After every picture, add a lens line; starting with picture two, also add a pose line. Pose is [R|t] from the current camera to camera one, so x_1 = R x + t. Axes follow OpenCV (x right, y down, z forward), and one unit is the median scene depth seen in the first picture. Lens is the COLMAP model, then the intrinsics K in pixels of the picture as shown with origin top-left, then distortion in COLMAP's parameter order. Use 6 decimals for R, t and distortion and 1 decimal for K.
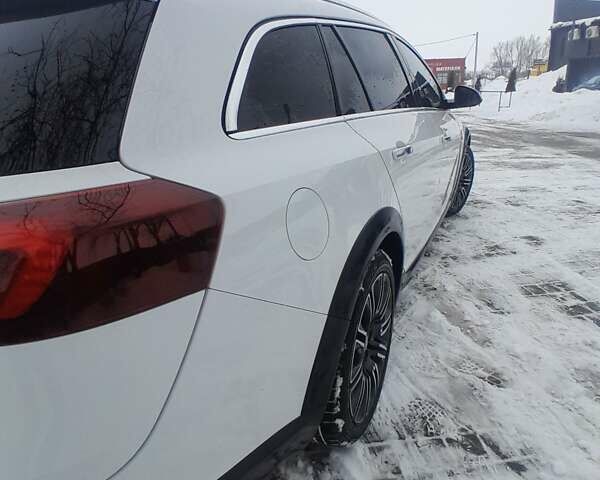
lens RADIAL K [[395.0, 0, 293.8], [0, 395.0, 241.7], [0, 0, 1]] dist [0.014842, -0.056639]
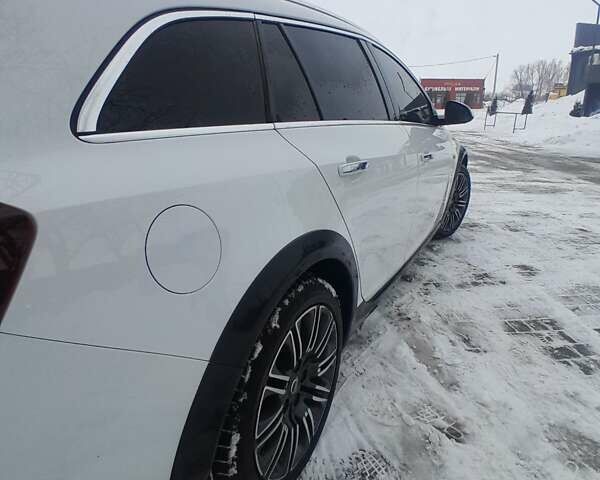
lens RADIAL K [[395.0, 0, 293.8], [0, 395.0, 241.7], [0, 0, 1]] dist [0.014842, -0.056639]
pose [[0.998231, 0.052244, -0.028368, 0.112282], [-0.053054, 0.998183, -0.028576, -0.019438], [0.026824, 0.030030, 0.999189, 0.075683]]
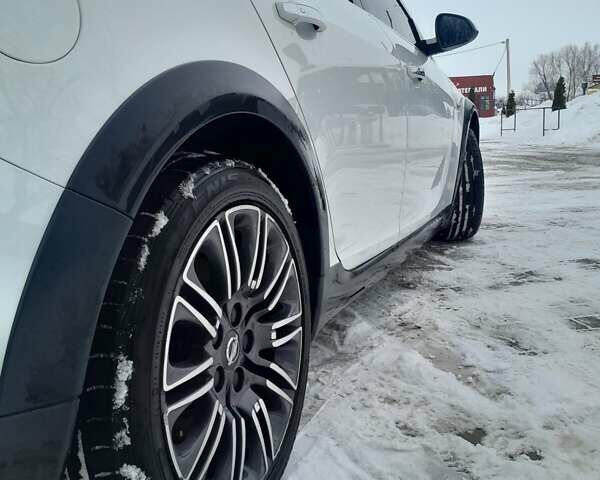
lens RADIAL K [[623.7, 0, 286.6], [0, 623.7, 231.8], [0, 0, 1]] dist [0.110564, -0.255444]
pose [[0.997725, -0.021856, 0.063778, 0.121194], [0.034026, 0.979916, -0.196485, 0.161943], [-0.058203, 0.198208, 0.978430, 0.114910]]
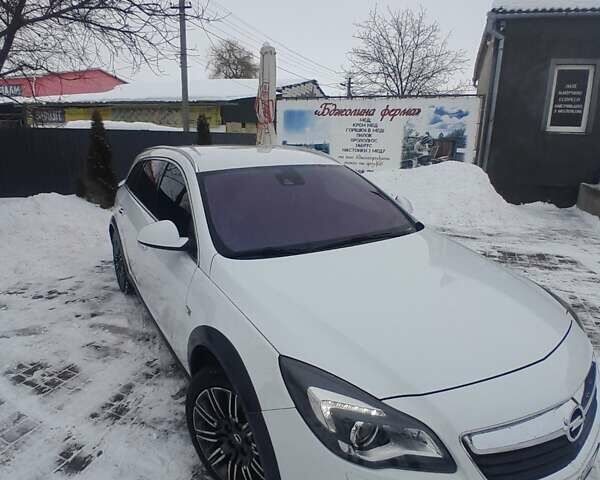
lens RADIAL K [[395.0, 0, 293.8], [0, 395.0, 241.7], [0, 0, 1]] dist [0.014842, -0.056639]
pose [[-0.510918, 0.258534, -0.819831, 1.150385], [-0.297935, 0.841335, 0.450988, -0.961085], [0.806348, 0.474674, -0.352827, 1.813525]]
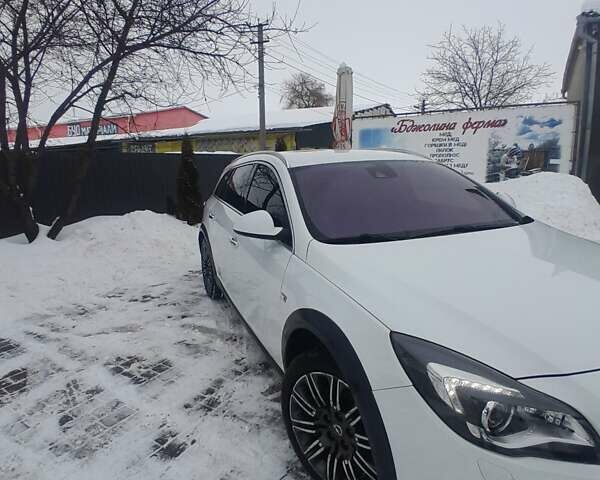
lens RADIAL K [[395.0, 0, 293.8], [0, 395.0, 241.7], [0, 0, 1]] dist [0.014842, -0.056639]
pose [[-0.649714, 0.204265, -0.732221, 1.183461], [-0.220648, 0.871080, 0.438787, -0.856600], [0.727452, 0.446649, -0.520882, 1.798846]]
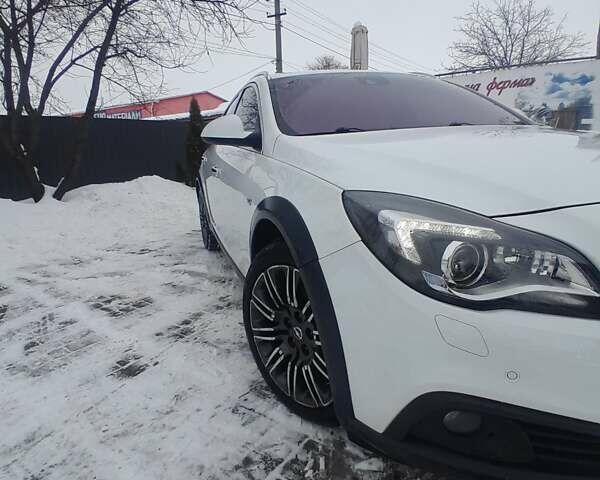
lens RADIAL K [[395.0, 0, 293.8], [0, 395.0, 241.7], [0, 0, 1]] dist [0.014842, -0.056639]
pose [[-0.694731, 0.228350, -0.682059, 1.072372], [-0.185975, 0.858992, 0.477017, -0.681011], [0.694811, 0.458245, -0.554301, 1.909095]]
